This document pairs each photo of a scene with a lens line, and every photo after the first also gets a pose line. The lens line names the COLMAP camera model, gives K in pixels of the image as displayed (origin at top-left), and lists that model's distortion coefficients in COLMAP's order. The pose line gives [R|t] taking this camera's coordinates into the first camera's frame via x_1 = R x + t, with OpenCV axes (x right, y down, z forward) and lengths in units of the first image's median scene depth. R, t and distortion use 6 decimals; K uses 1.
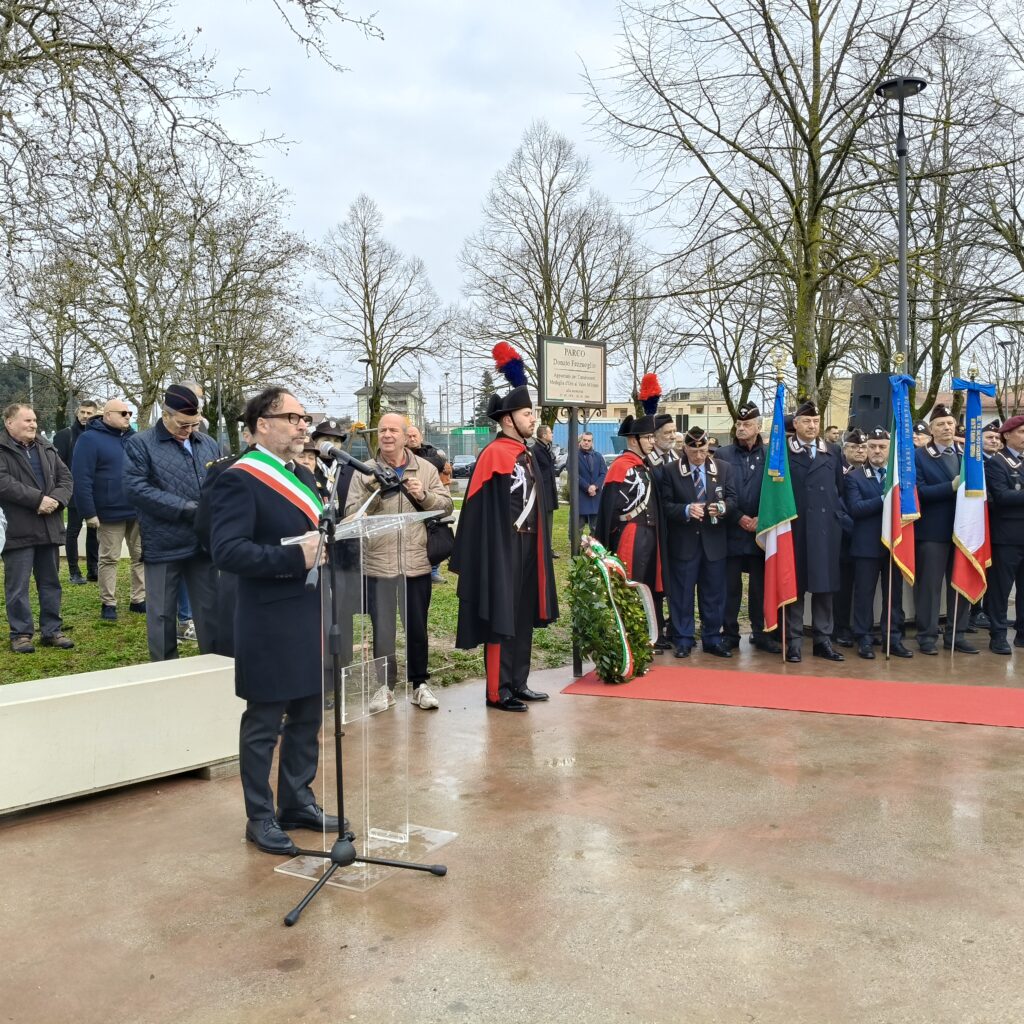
lens RADIAL K [[1037.6, 0, 513.7], [0, 1037.6, 531.1], [0, 0, 1]] dist [0.167136, -0.496352]
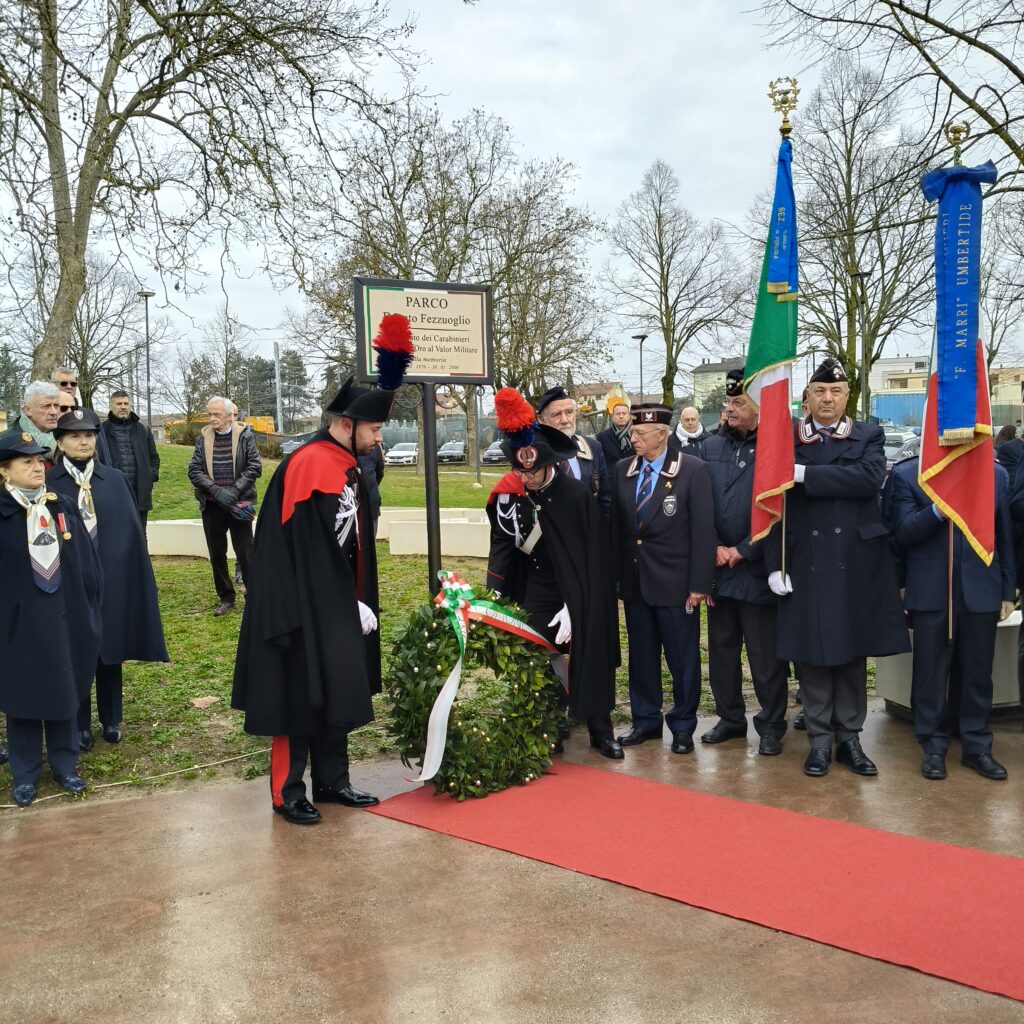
lens RADIAL K [[1037.6, 0, 513.7], [0, 1037.6, 531.1], [0, 0, 1]] dist [0.167136, -0.496352]
pose [[0.942385, 0.010884, -0.334353, 0.304593], [-0.004534, 0.999794, 0.019766, -0.033147], [0.334499, -0.017111, 0.942241, 0.347785]]
